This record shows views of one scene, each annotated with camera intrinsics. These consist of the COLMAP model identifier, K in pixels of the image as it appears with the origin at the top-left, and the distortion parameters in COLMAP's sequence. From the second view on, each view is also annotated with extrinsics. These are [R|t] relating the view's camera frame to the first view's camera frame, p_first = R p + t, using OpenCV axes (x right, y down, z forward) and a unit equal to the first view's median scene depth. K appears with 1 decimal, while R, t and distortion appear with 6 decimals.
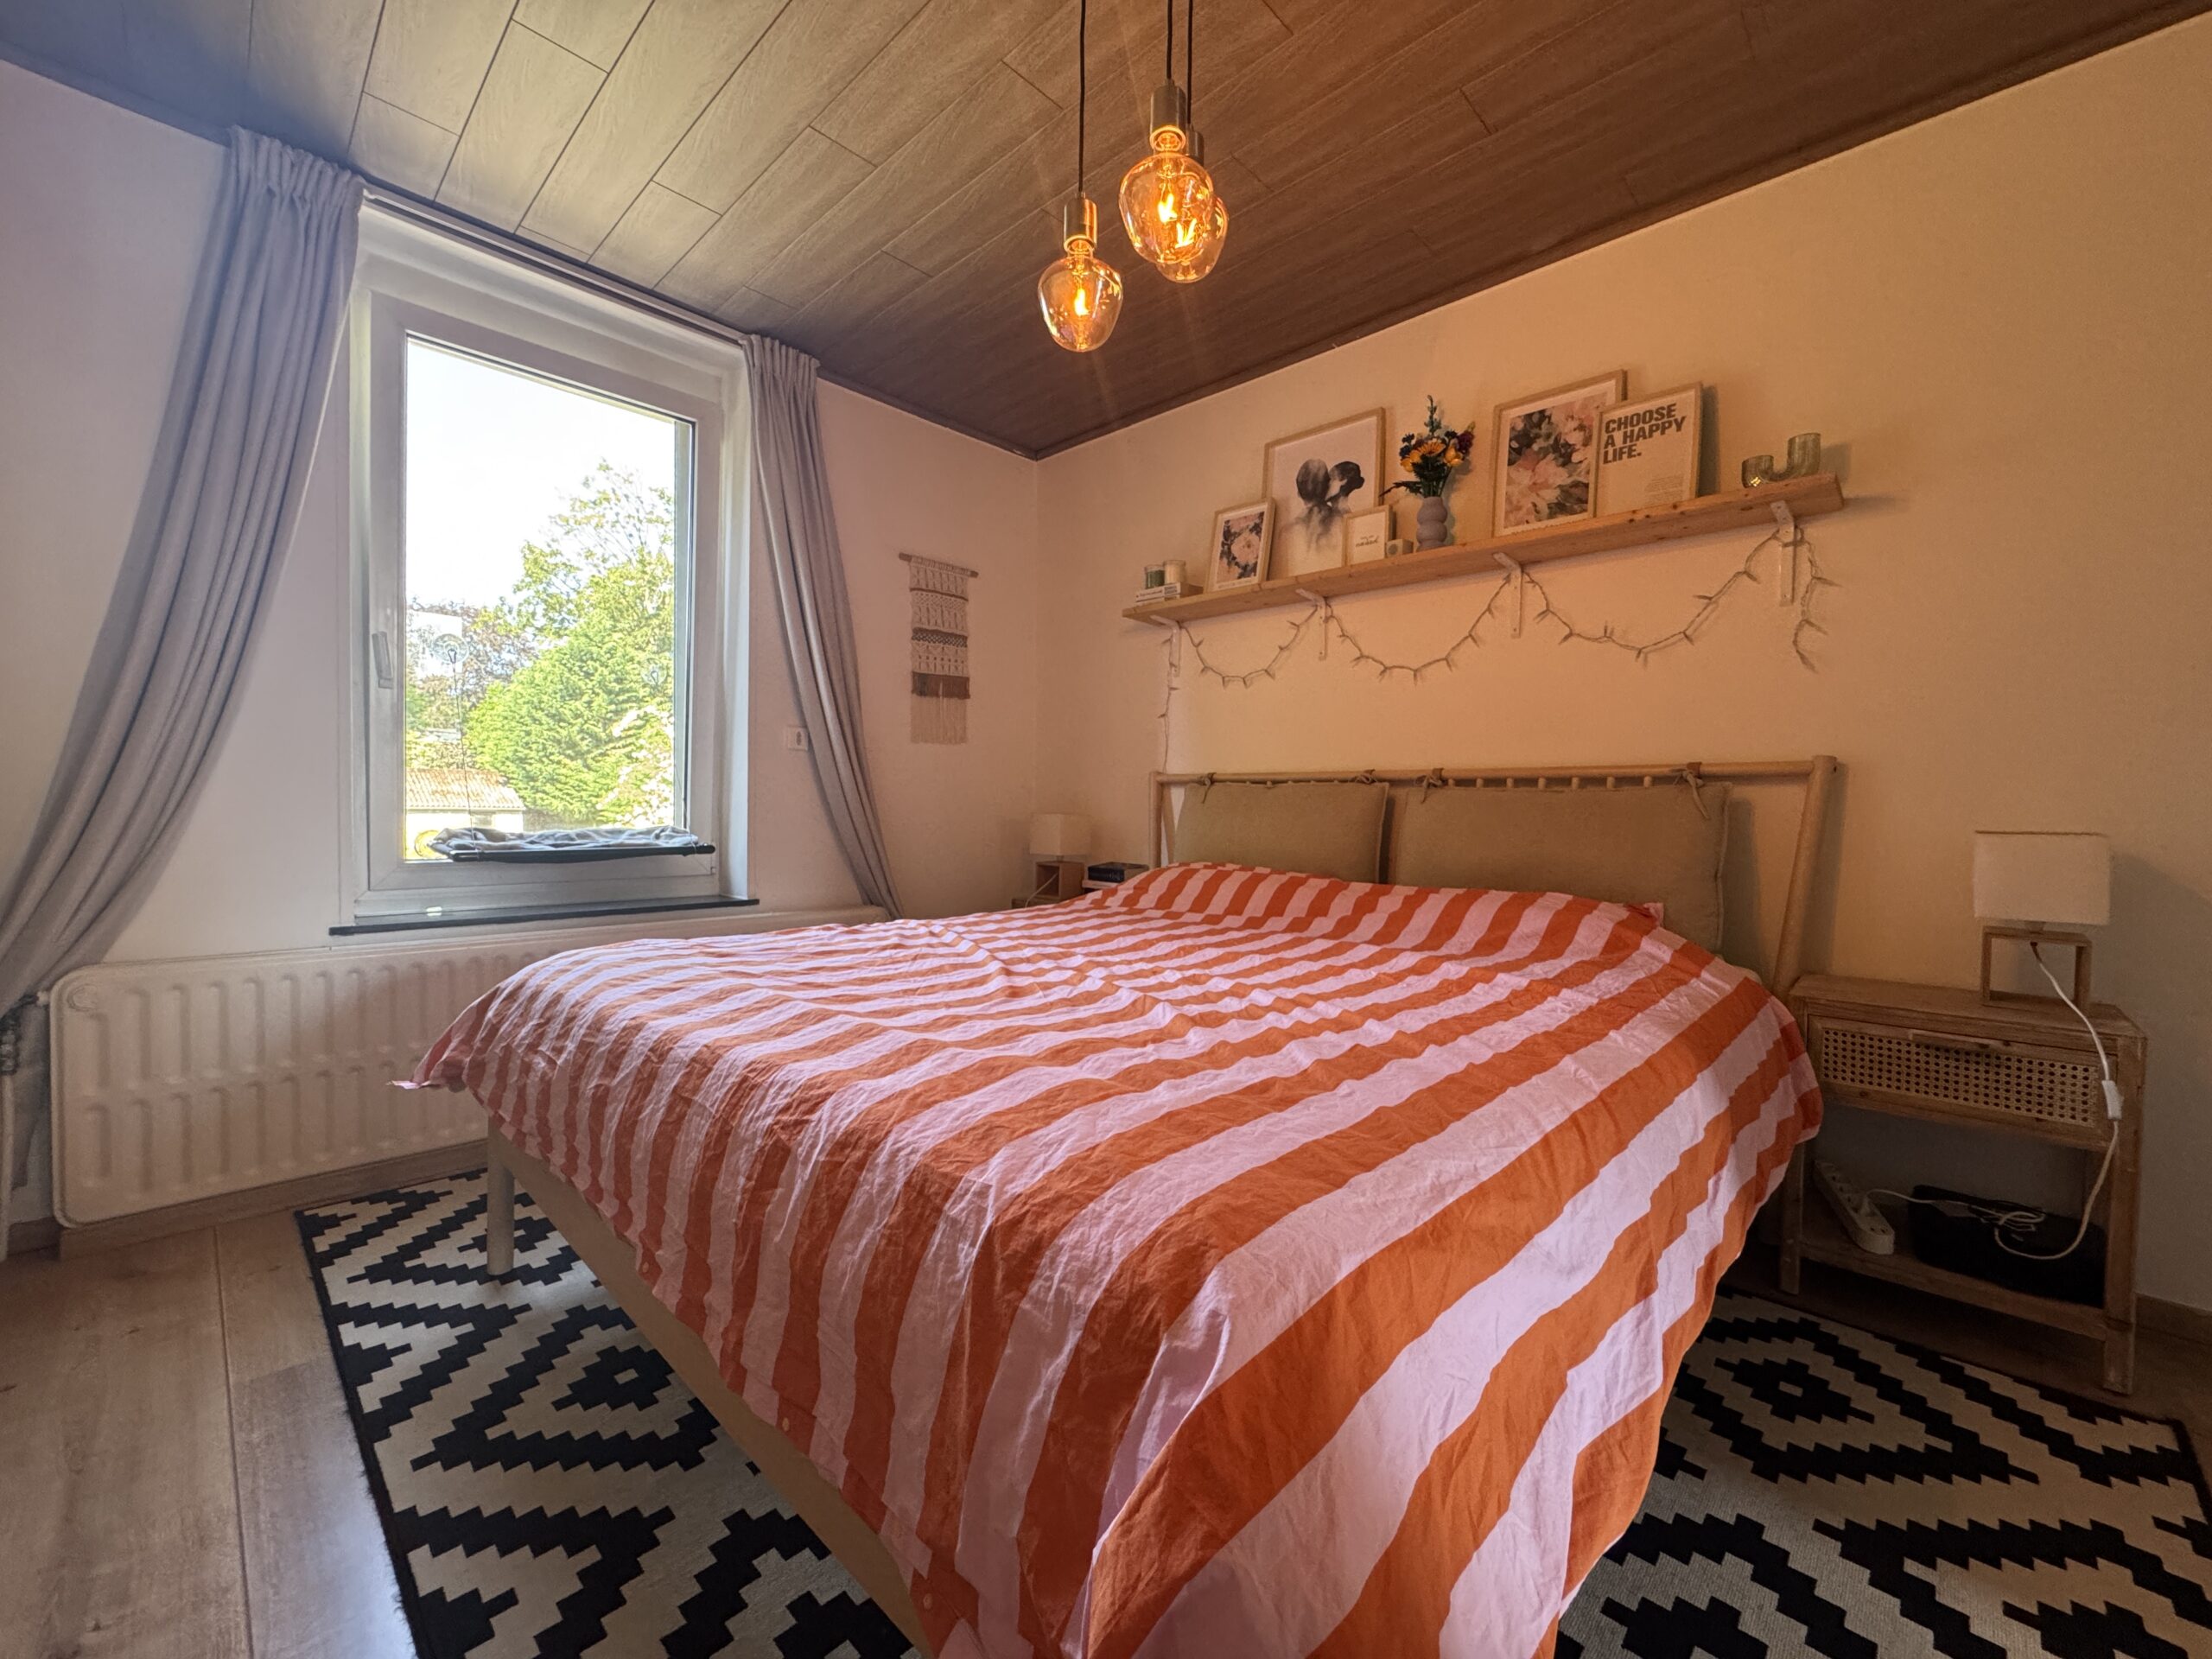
lens RADIAL K [[893.1, 0, 1106.0], [0, 893.1, 829.5], [0, 0, 1]] dist [-0.001576, 0.000112]
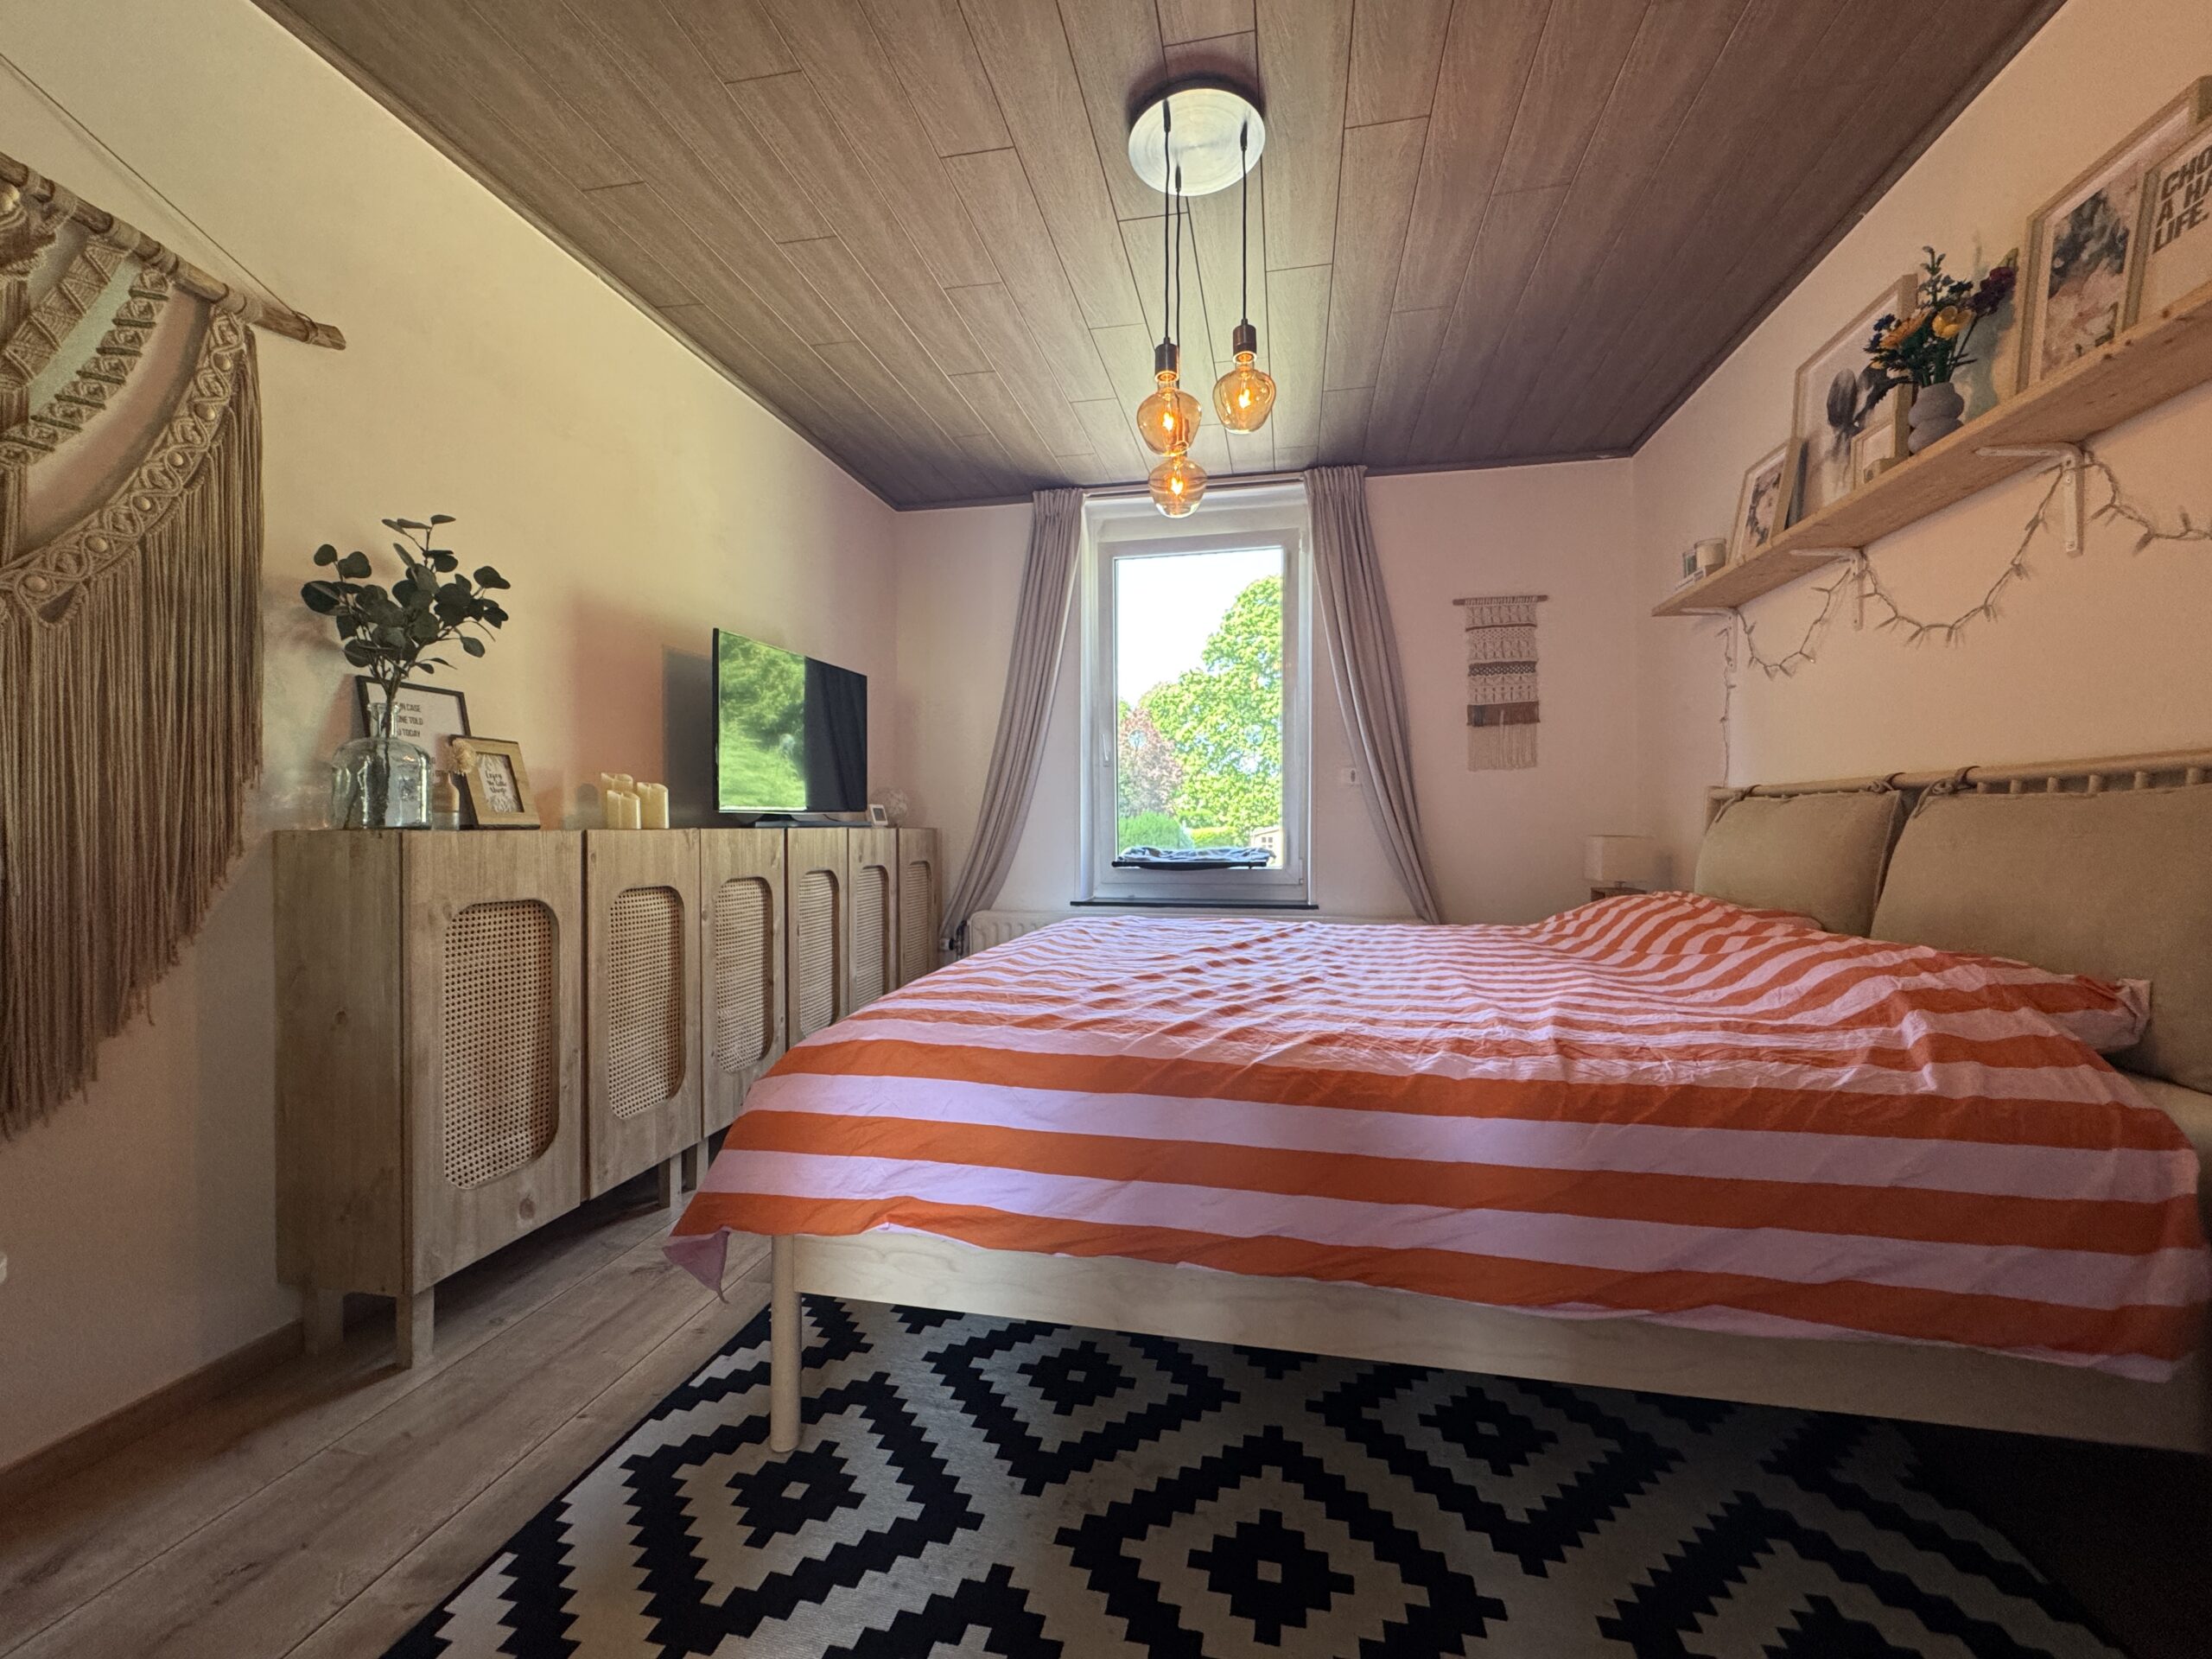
lens RADIAL K [[895.8, 0, 1099.2], [0, 895.8, 829.6], [0, 0, 1]] dist [-0.000338, -0.000329]
pose [[0.528504, -0.011543, -0.848852, 0.547437], [-0.014283, 0.999645, -0.022487, 0.004155], [0.848811, 0.024008, 0.528151, 0.064787]]
